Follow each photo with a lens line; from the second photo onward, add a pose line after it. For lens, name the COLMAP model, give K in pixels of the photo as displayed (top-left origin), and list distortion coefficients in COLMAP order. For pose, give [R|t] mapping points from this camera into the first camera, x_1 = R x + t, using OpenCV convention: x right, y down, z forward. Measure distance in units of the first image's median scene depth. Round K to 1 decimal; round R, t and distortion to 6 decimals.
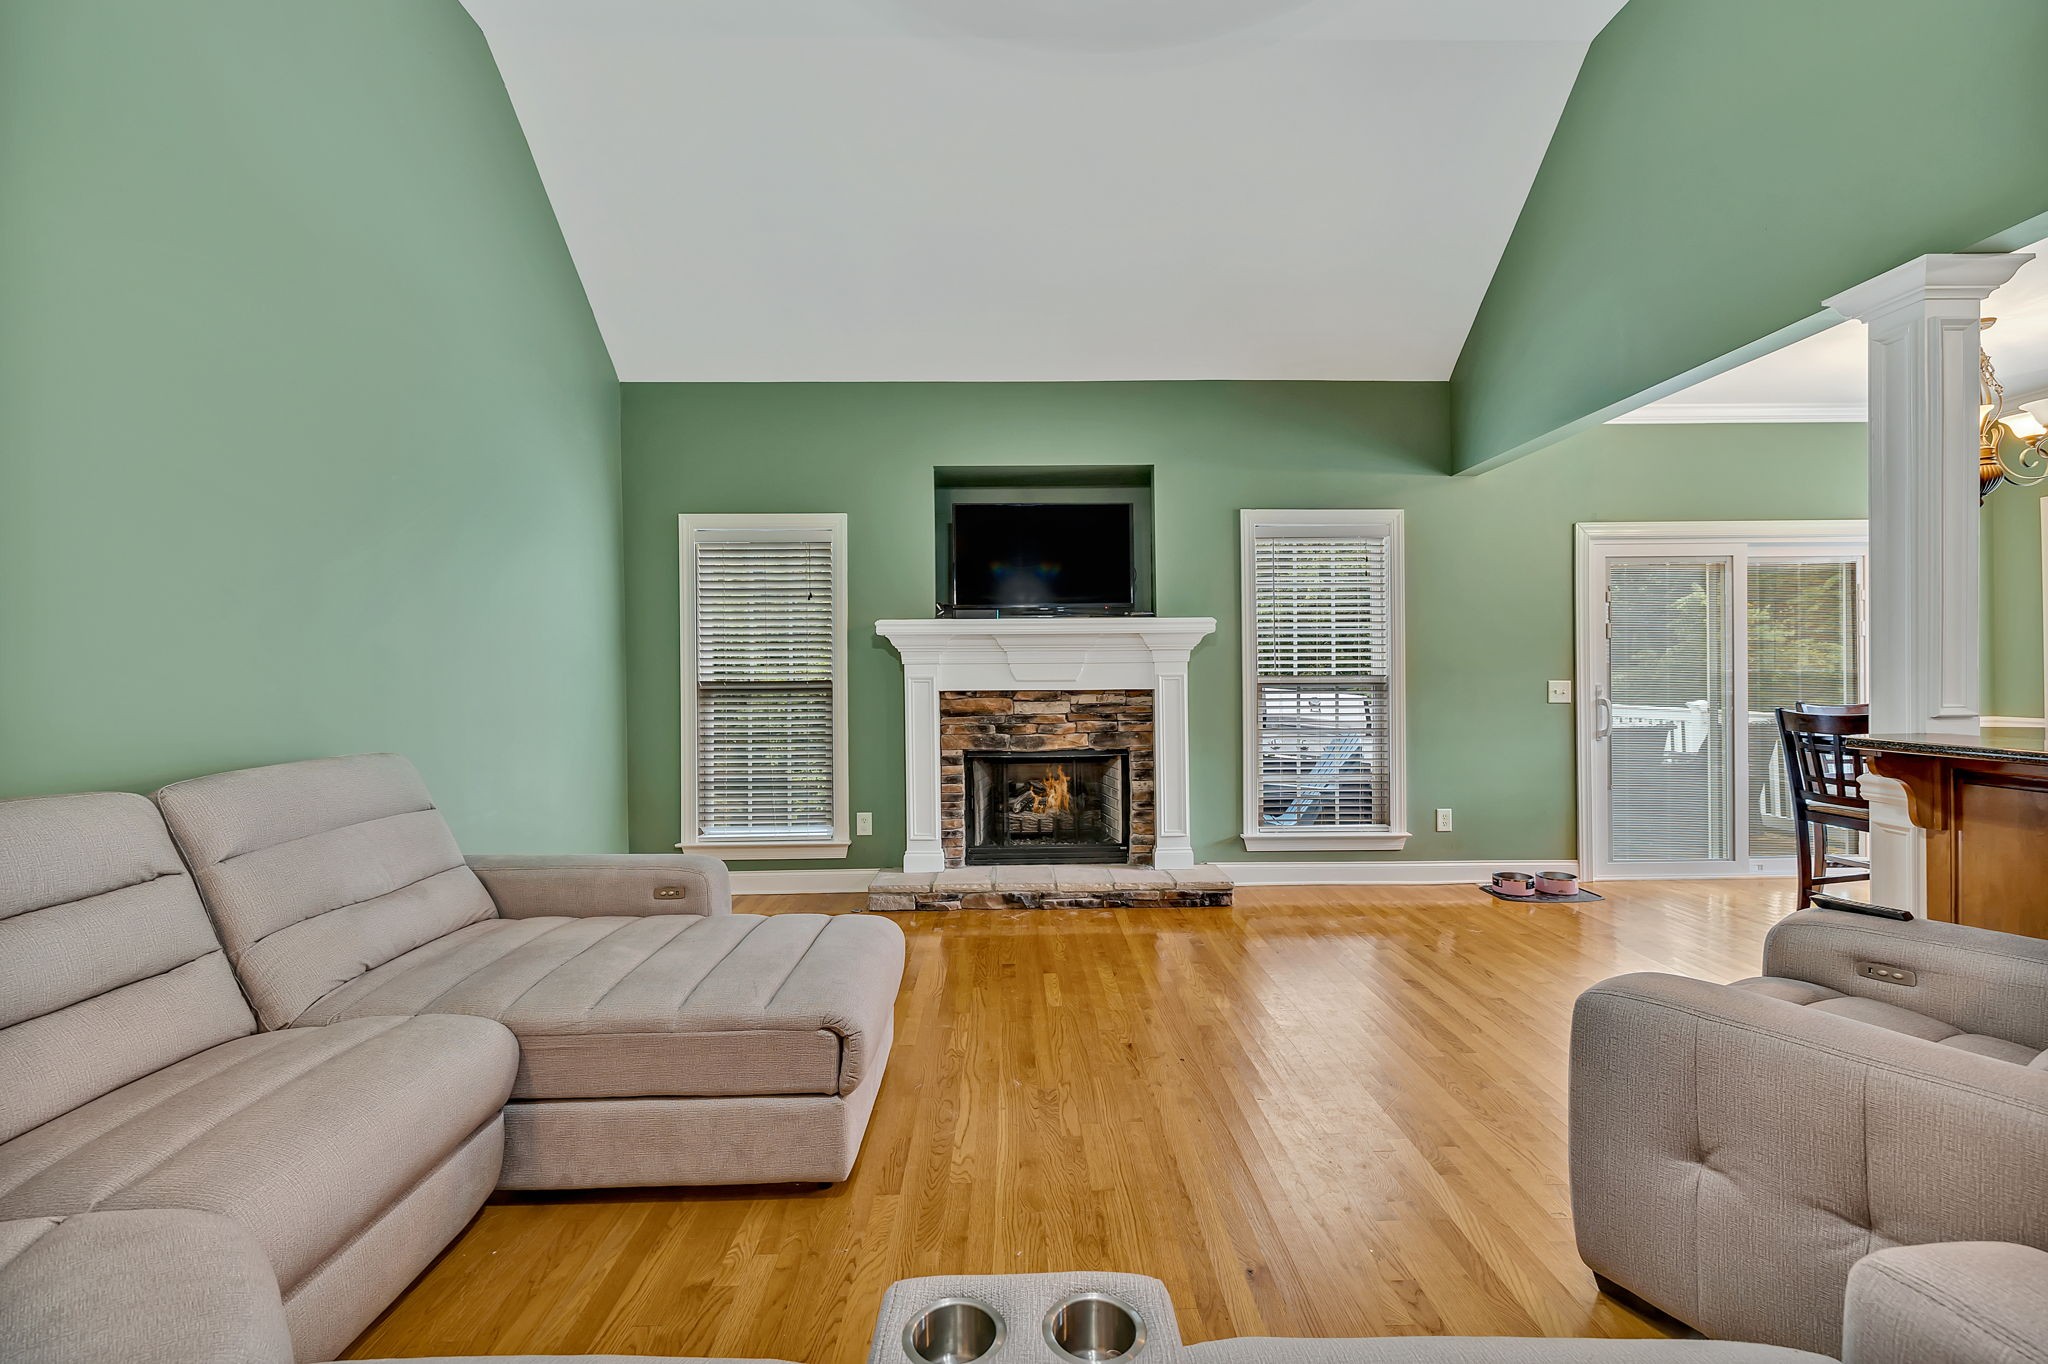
lens RADIAL K [[866.7, 0, 1028.4], [0, 866.7, 678.9], [0, 0, 1]] dist [0.000617, 0.000281]
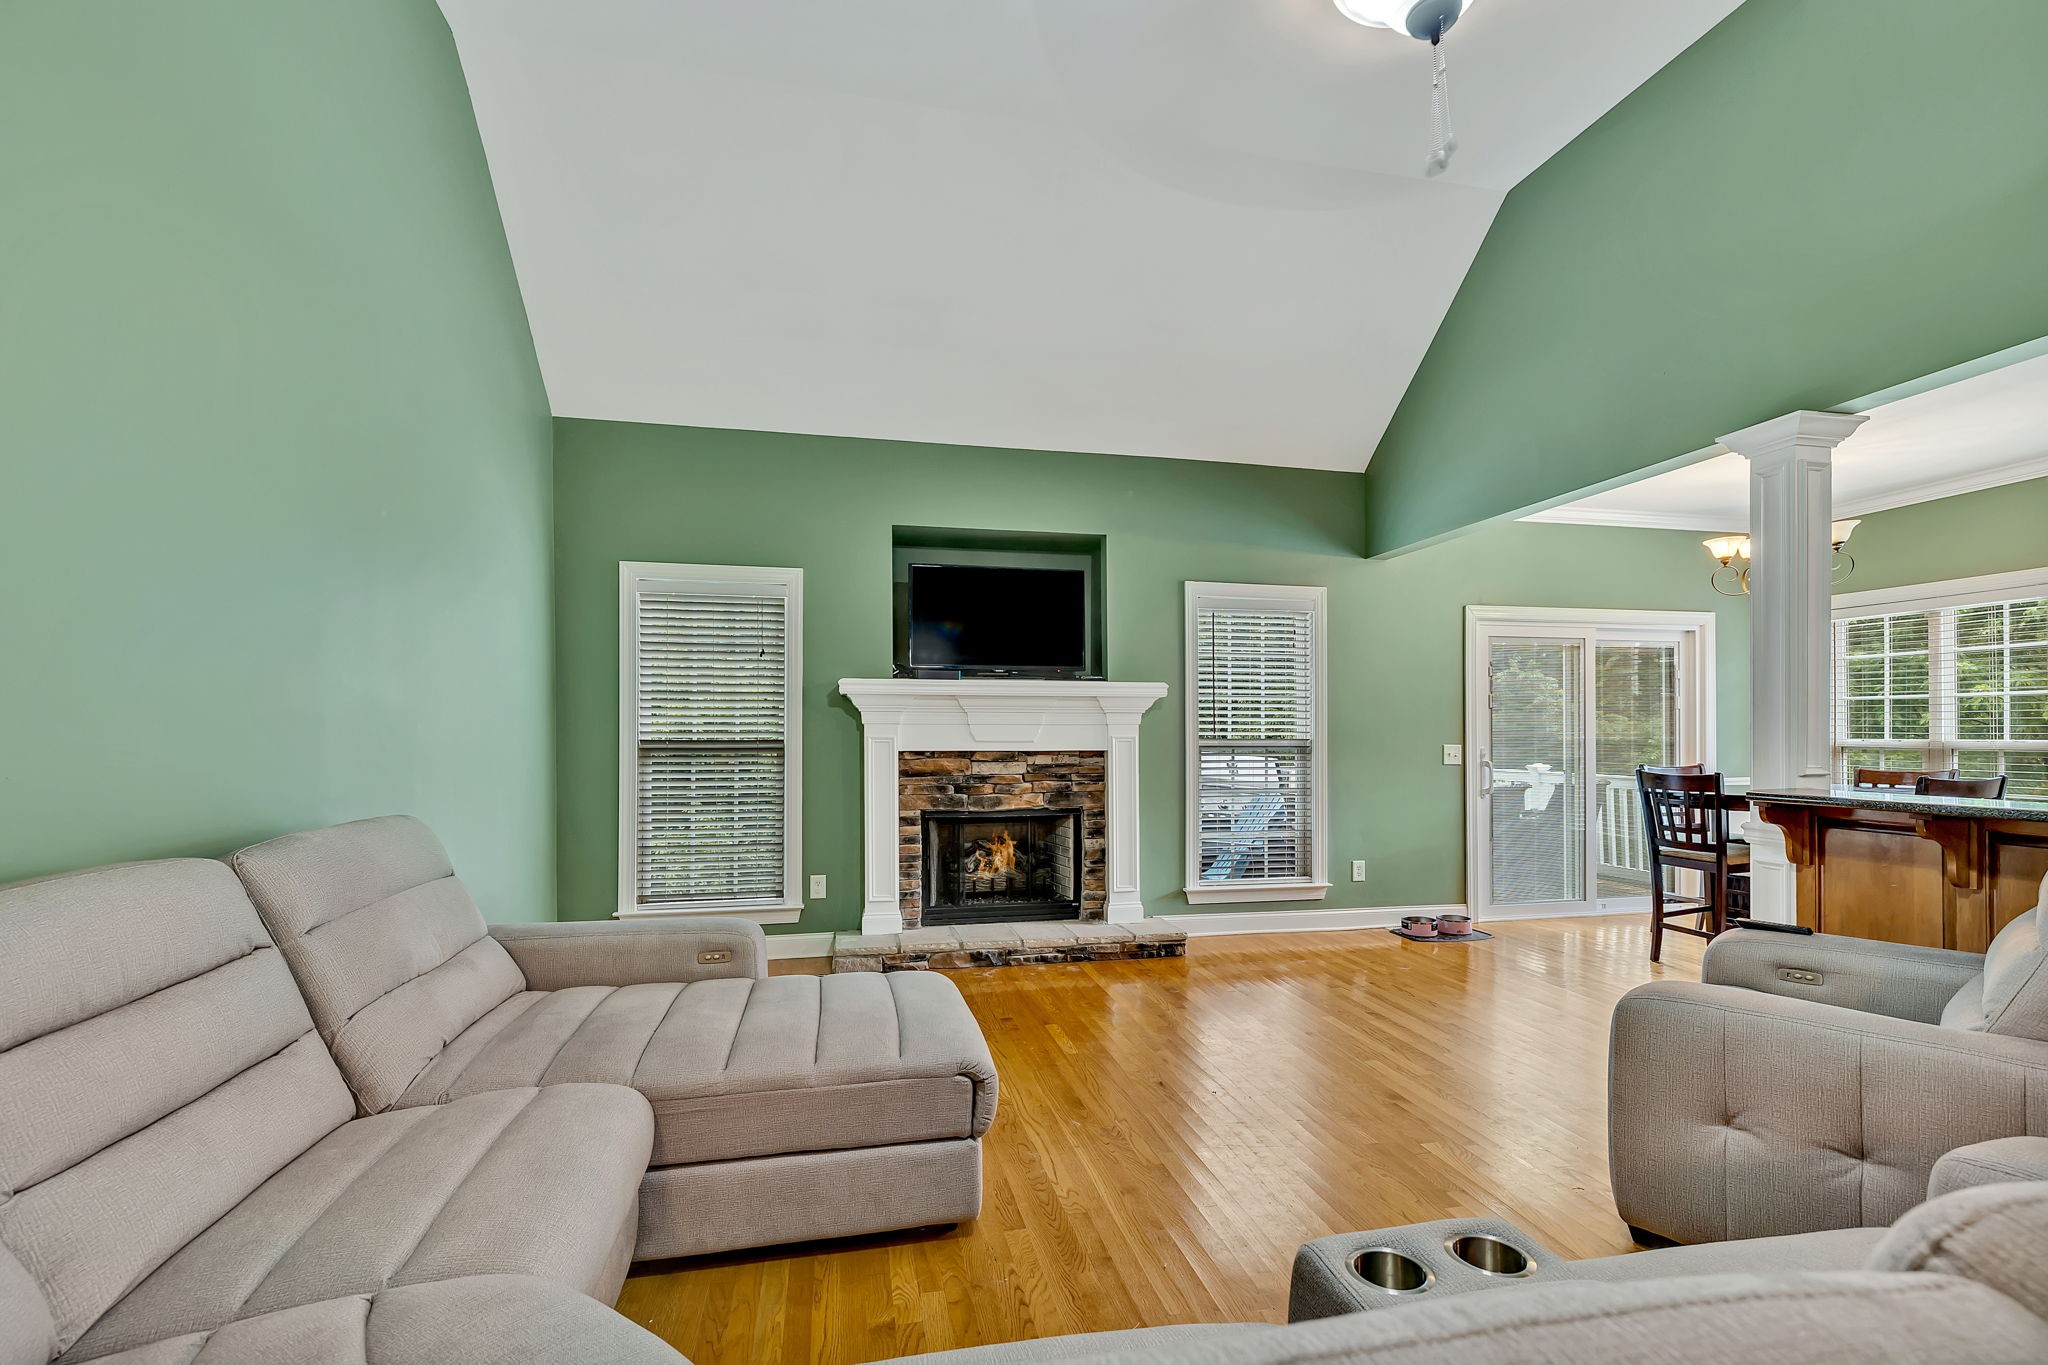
lens RADIAL K [[886.6, 0, 1027.5], [0, 886.6, 734.0], [0, 0, 1]] dist [0.001689, -0.000084]
pose [[0.981843, 0.008861, 0.189488, -0.149338], [-0.007557, 0.999943, -0.007604, 0.000918], [-0.189545, 0.006034, 0.981854, -0.026259]]
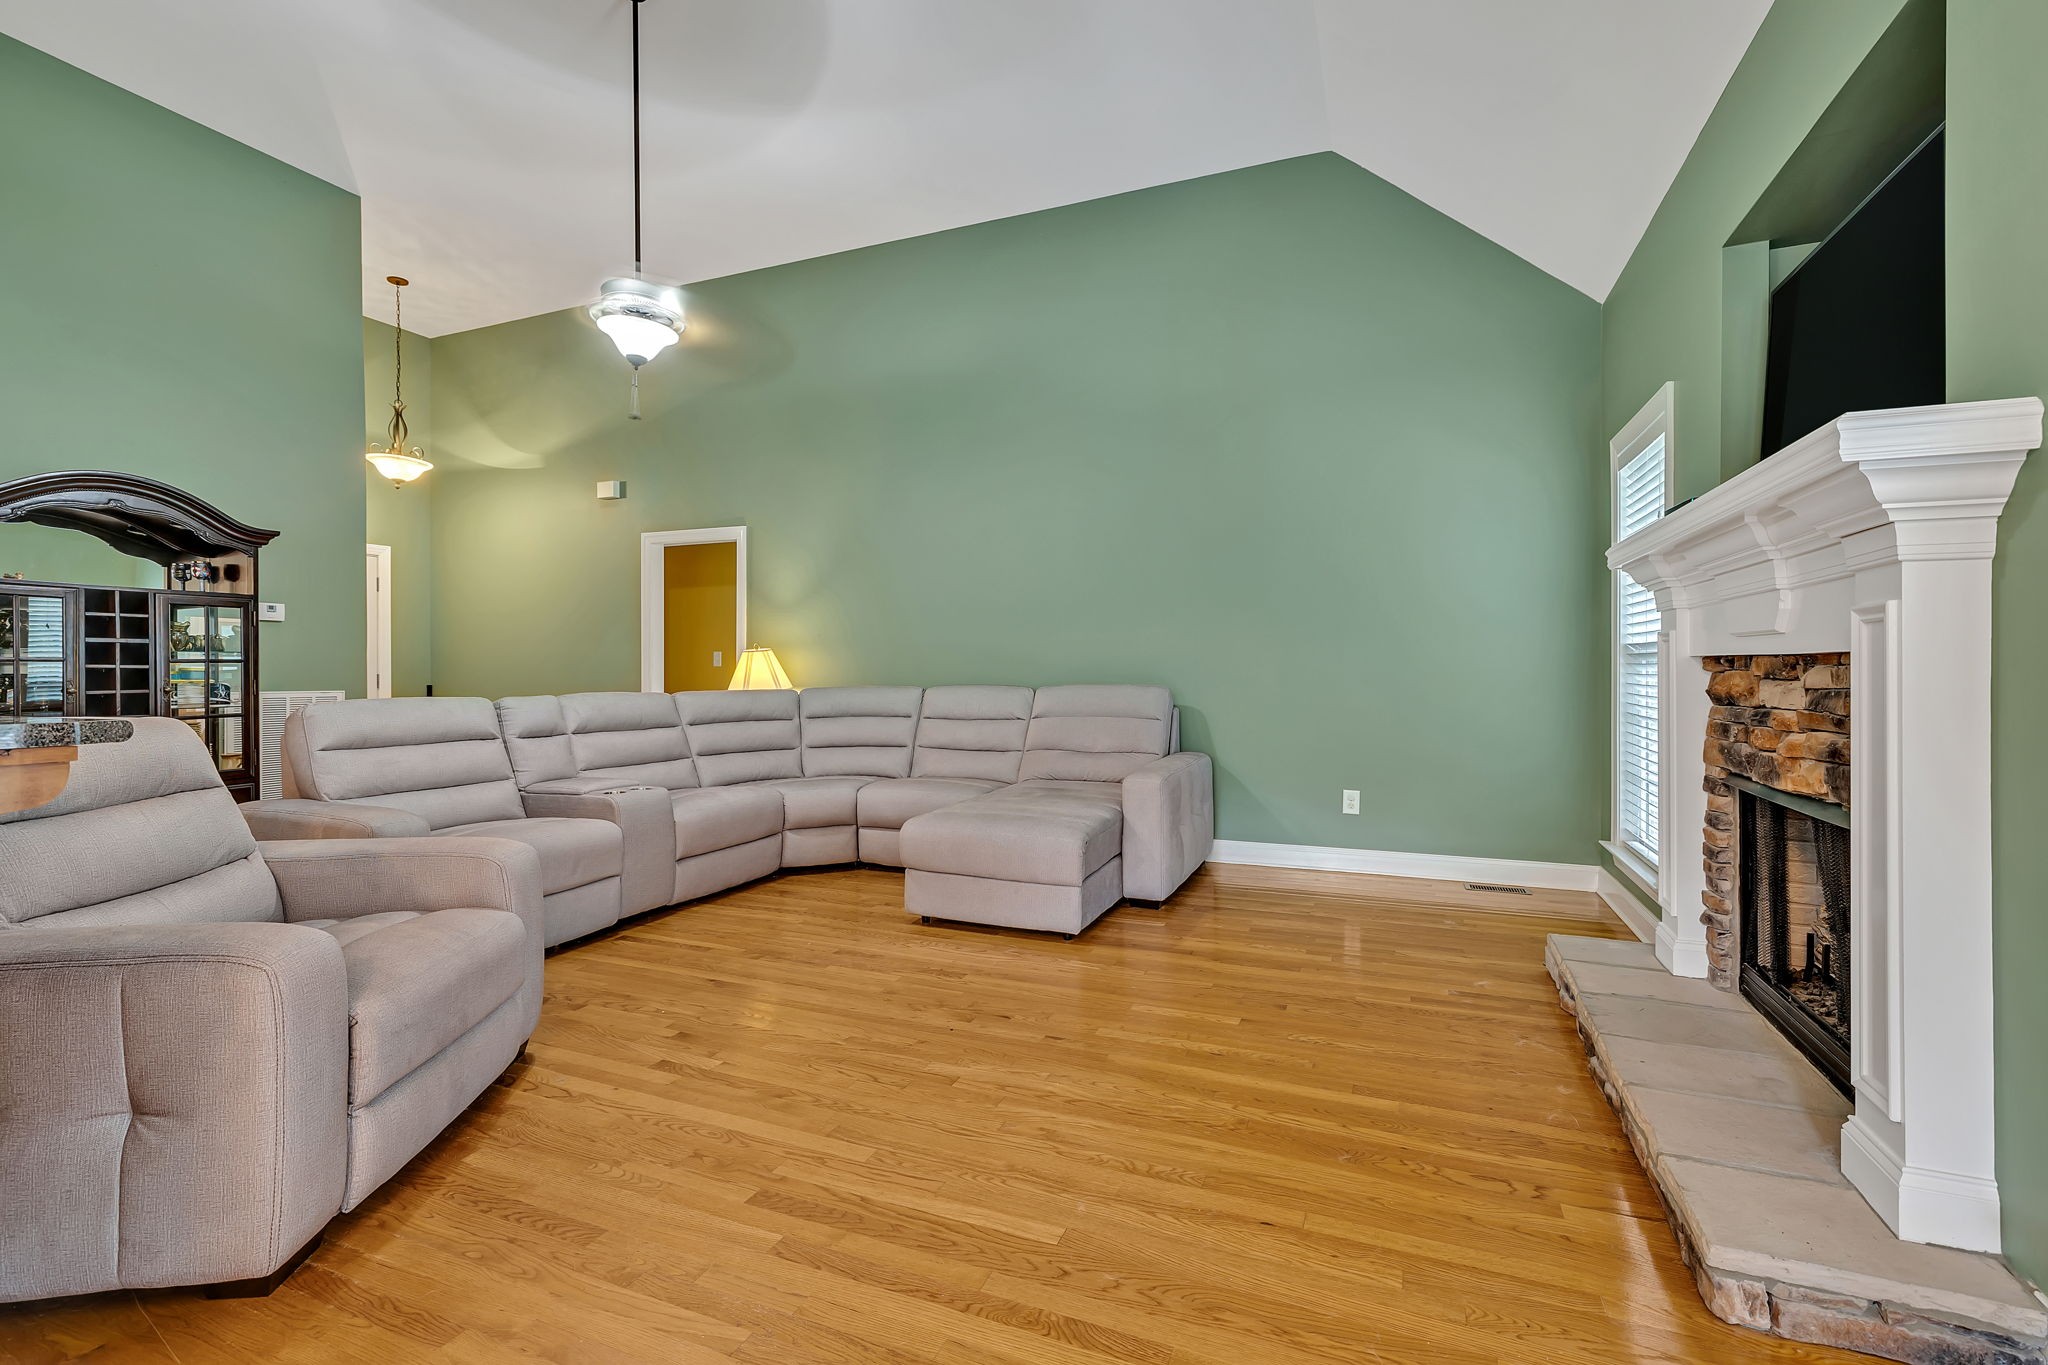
lens RADIAL K [[900.5, 0, 1025.3], [0, 900.5, 671.1], [0, 0, 1]] dist [-0.001667, -0.000118]
pose [[-0.401939, 0.013885, -0.915561, 0.594620], [0.001820, 0.999895, 0.014365, 0.014386], [0.915665, 0.004108, -0.401922, 0.832345]]
